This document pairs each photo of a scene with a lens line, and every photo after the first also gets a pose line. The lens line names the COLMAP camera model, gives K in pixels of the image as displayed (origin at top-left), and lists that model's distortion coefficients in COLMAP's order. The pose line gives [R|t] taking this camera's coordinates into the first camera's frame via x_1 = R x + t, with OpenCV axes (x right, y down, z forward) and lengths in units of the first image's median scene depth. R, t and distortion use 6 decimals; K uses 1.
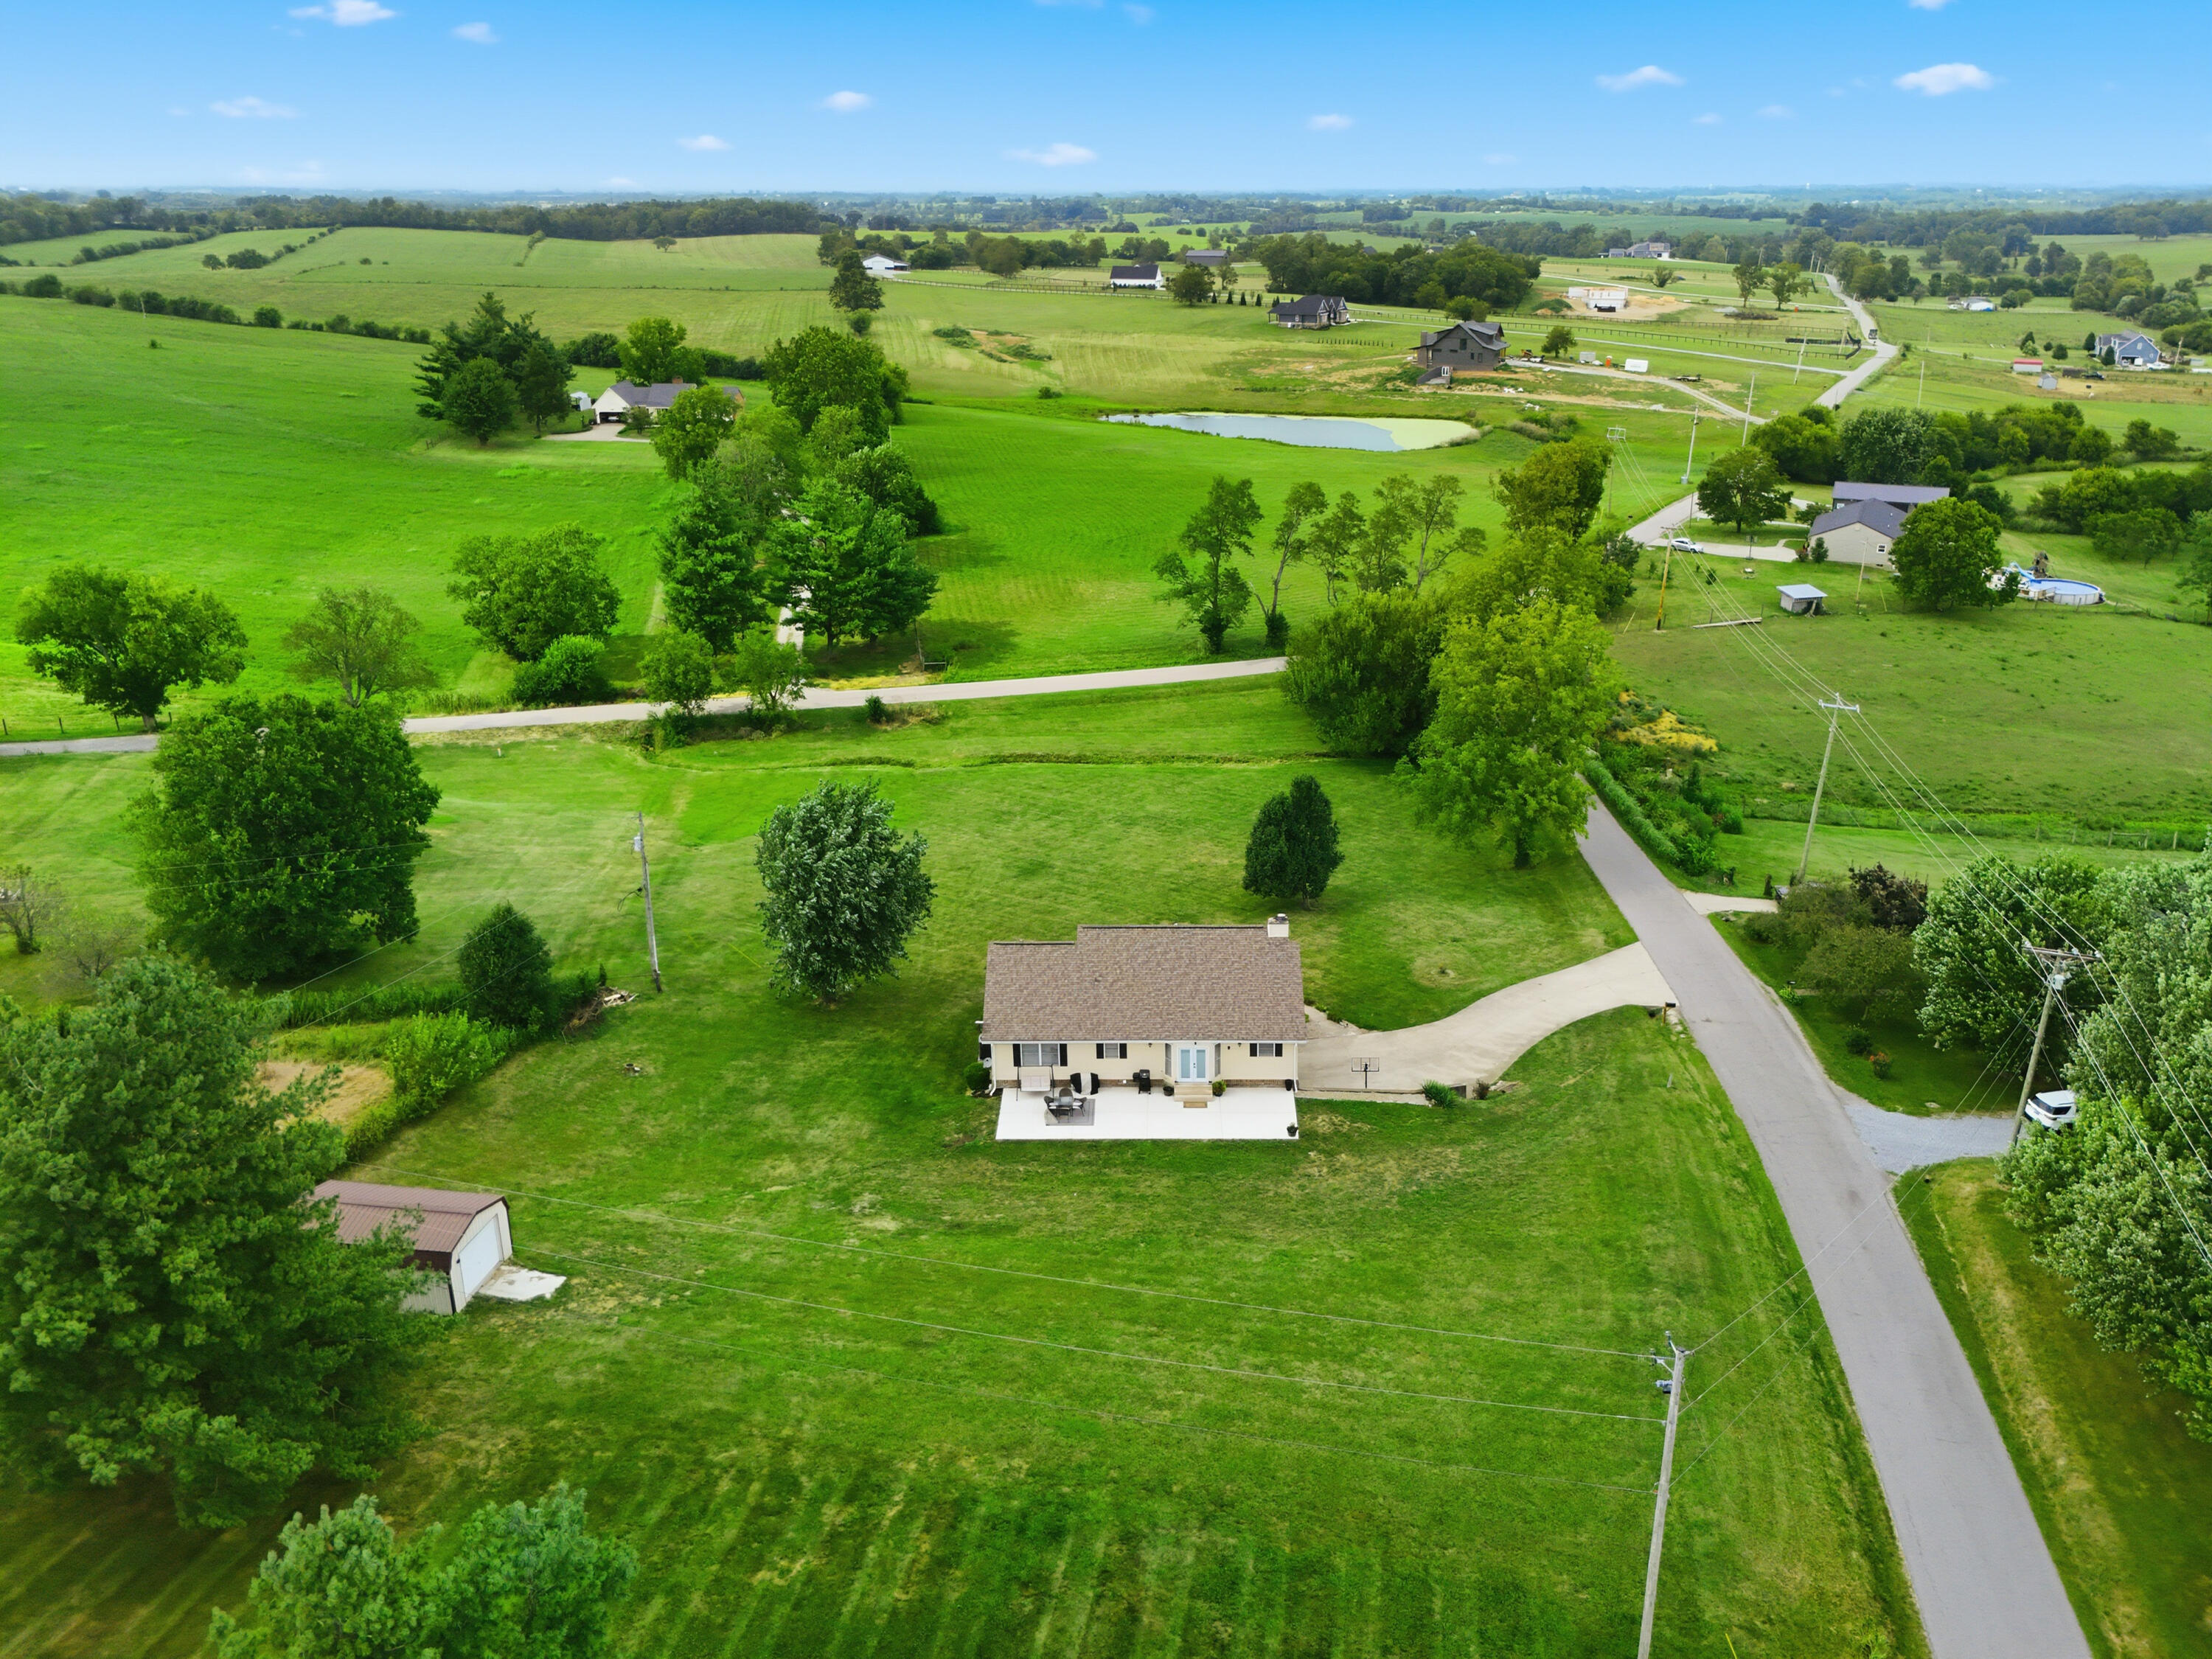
lens RADIAL K [[1726.5, 0, 1106.0], [0, 1726.5, 829.5], [0, 0, 1]] dist [0.080226, -0.092664]
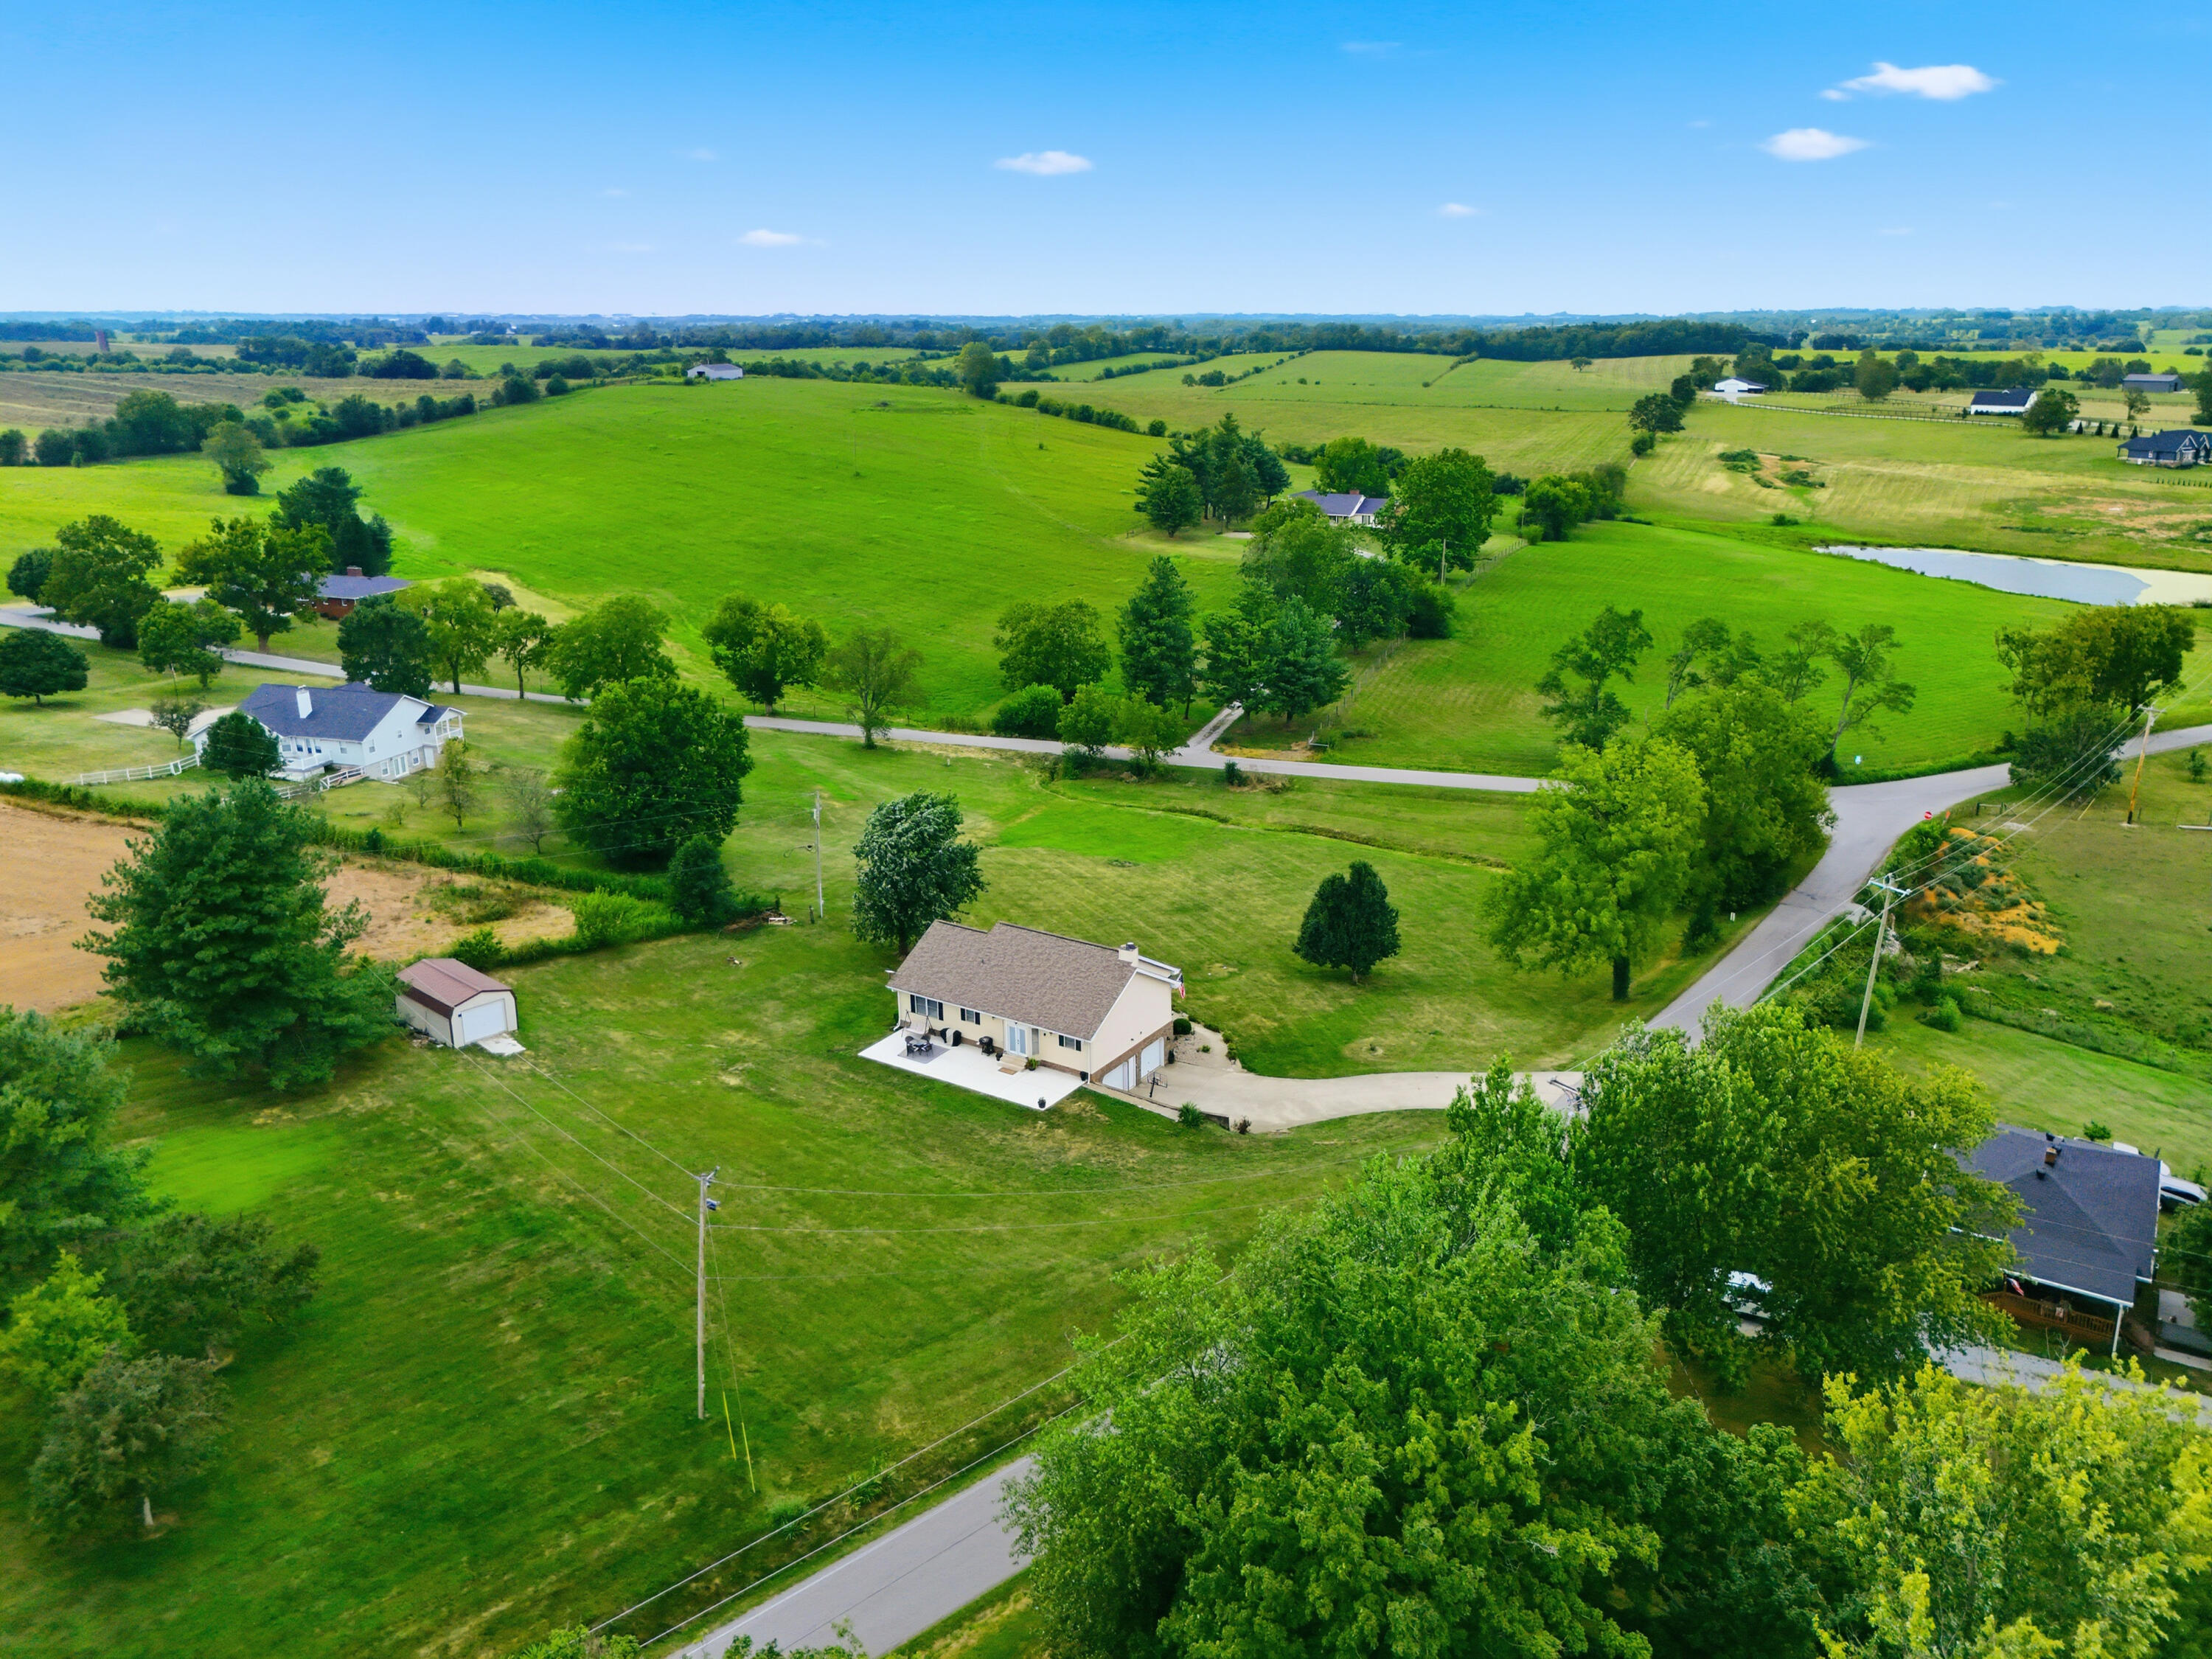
lens RADIAL K [[1726.5, 0, 1106.0], [0, 1726.5, 829.5], [0, 0, 1]] dist [0.080226, -0.092664]
pose [[0.822363, 0.158239, -0.546516, 0.403799], [-0.189529, 0.981875, -0.000898, -0.013766], [0.536468, 0.104319, 0.837448, -0.018493]]
